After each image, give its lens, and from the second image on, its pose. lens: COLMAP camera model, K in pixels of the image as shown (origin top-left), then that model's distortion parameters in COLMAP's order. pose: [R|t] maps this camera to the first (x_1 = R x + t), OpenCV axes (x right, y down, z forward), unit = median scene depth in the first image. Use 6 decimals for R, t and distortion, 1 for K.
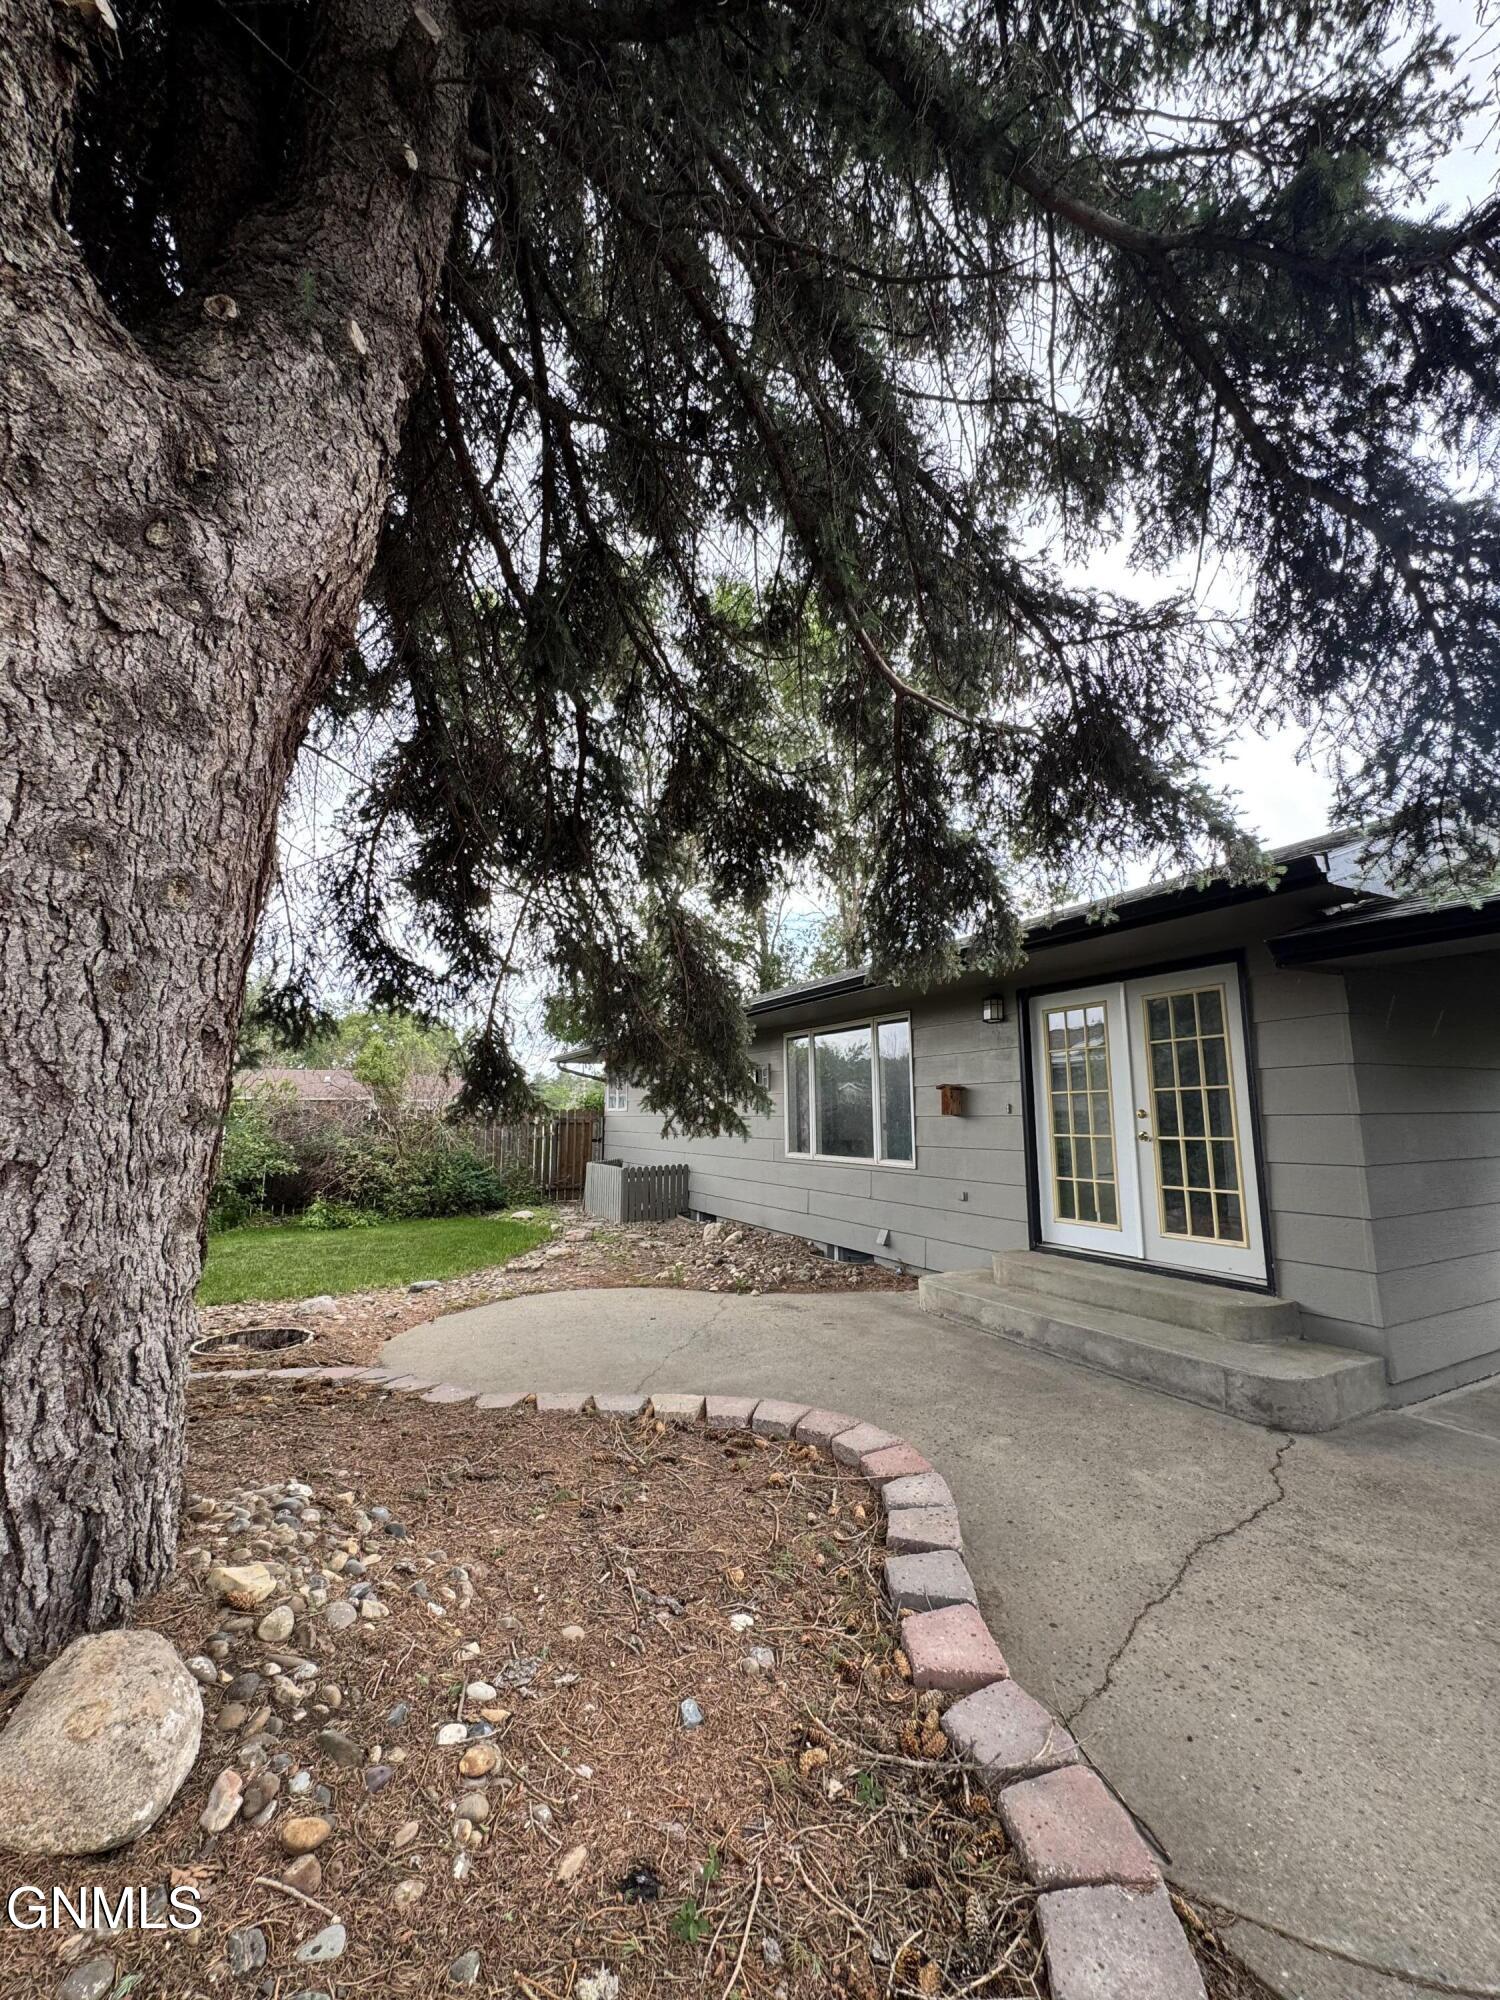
lens RADIAL K [[798.5, 0, 741.5], [0, 798.5, 1003.5], [0, 0, 1]] dist [-0.004088, -0.000019]
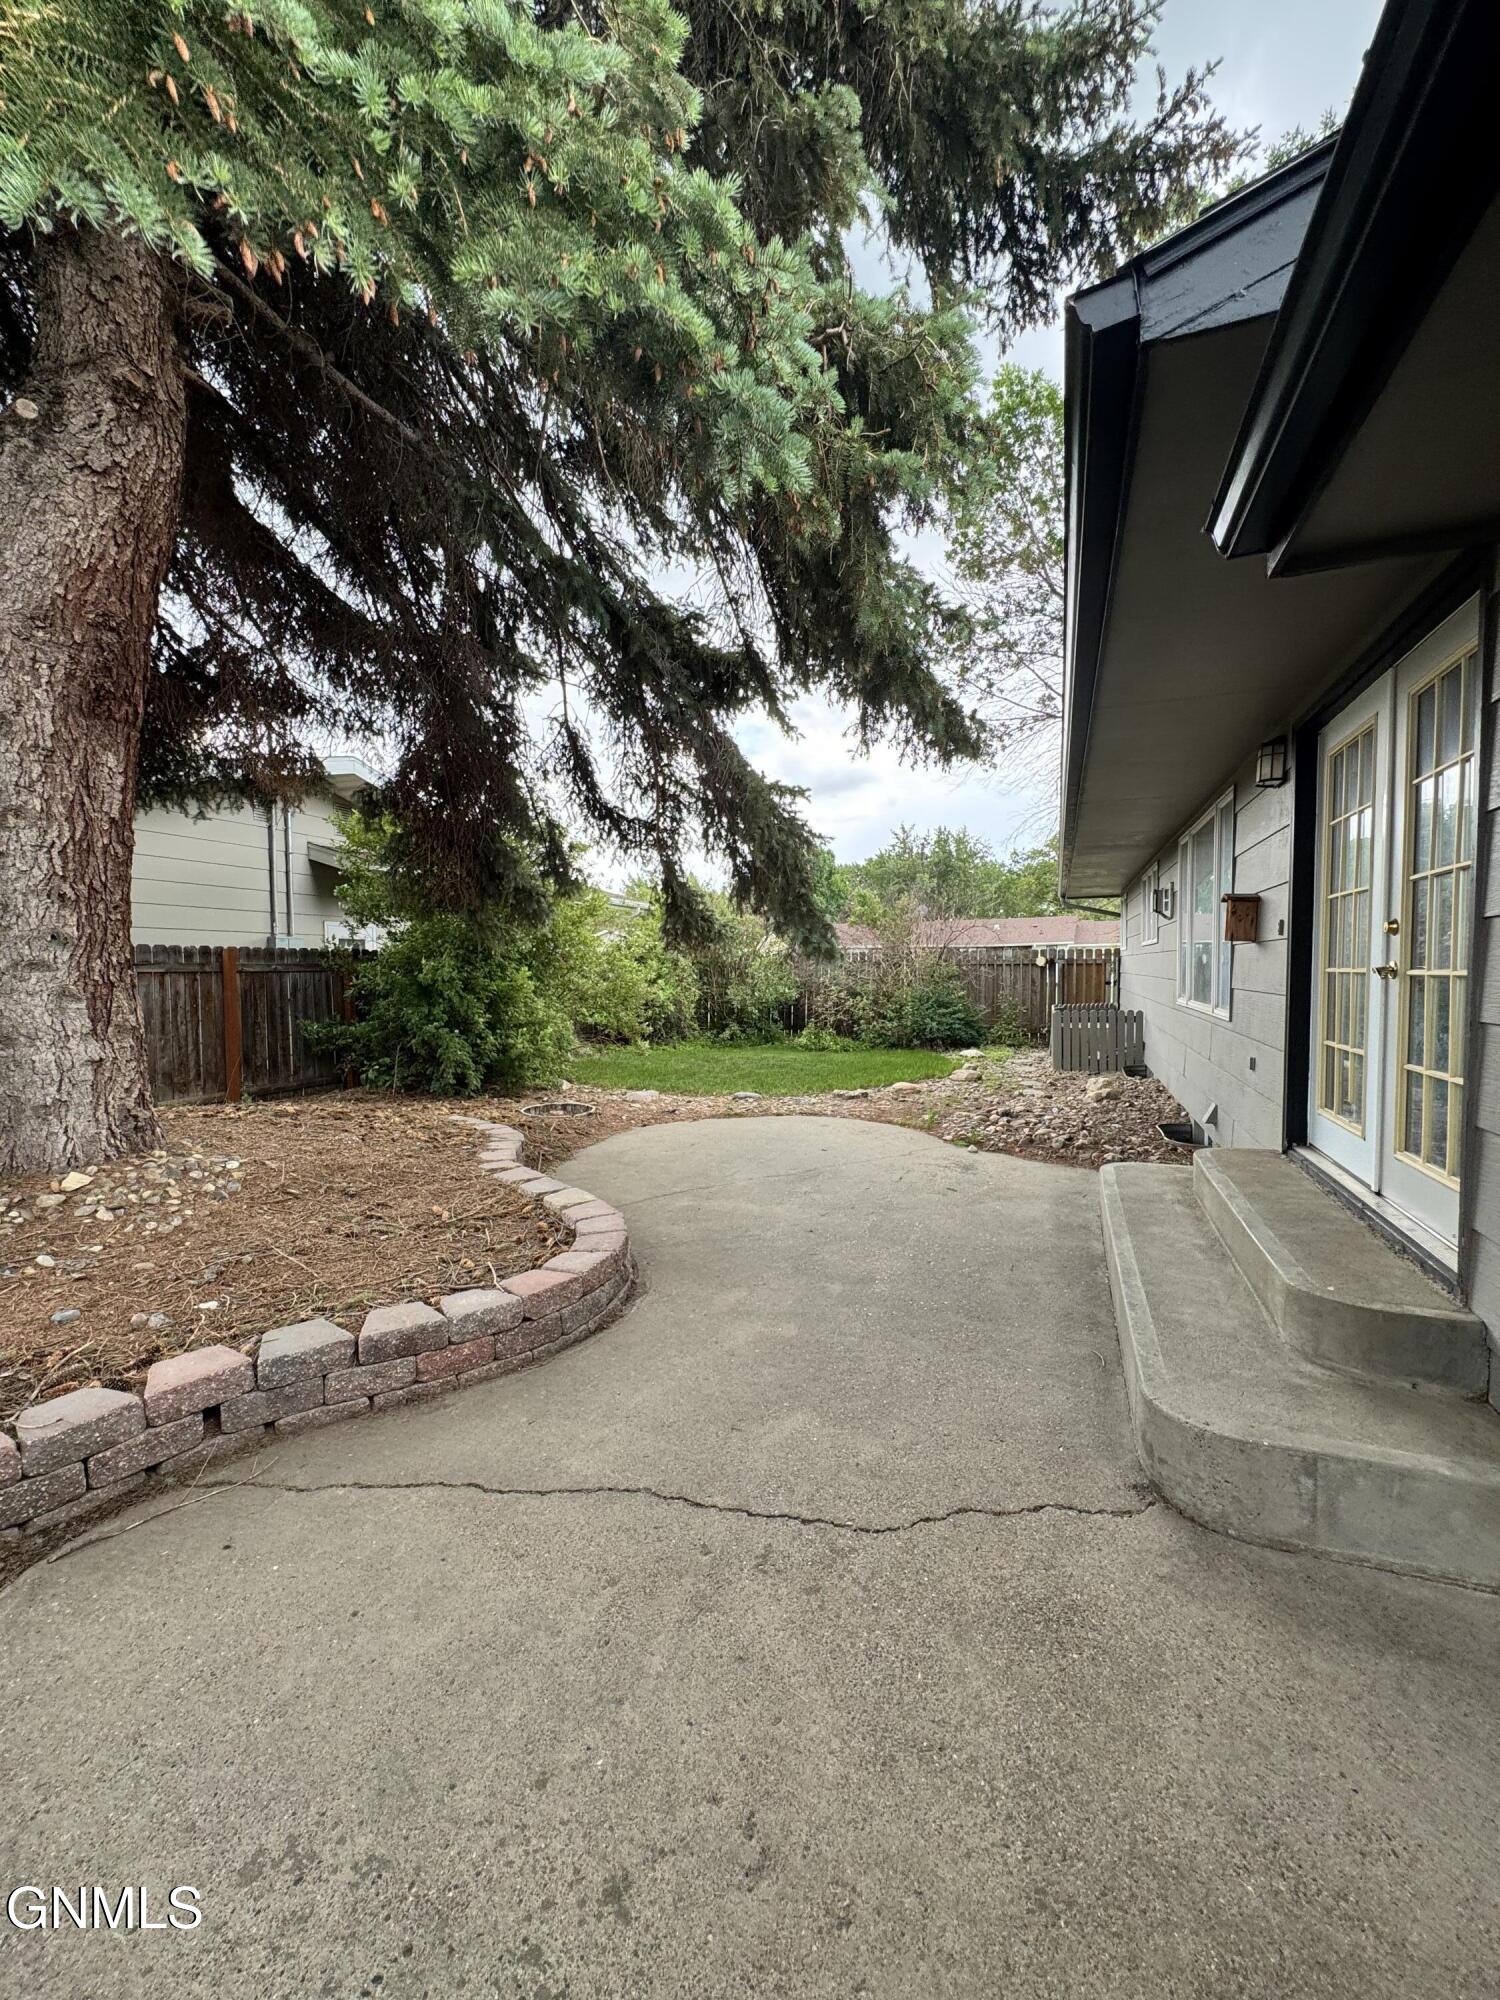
lens RADIAL K [[798.5, 0, 742.7], [0, 798.5, 1003.9], [0, 0, 1]] dist [-0.004088, -0.000019]
pose [[0.654523, 0.036258, -0.755172, 0.919035], [0.109119, 0.983861, 0.141813, 0.104662], [0.748126, -0.175223, 0.640004, 0.520956]]
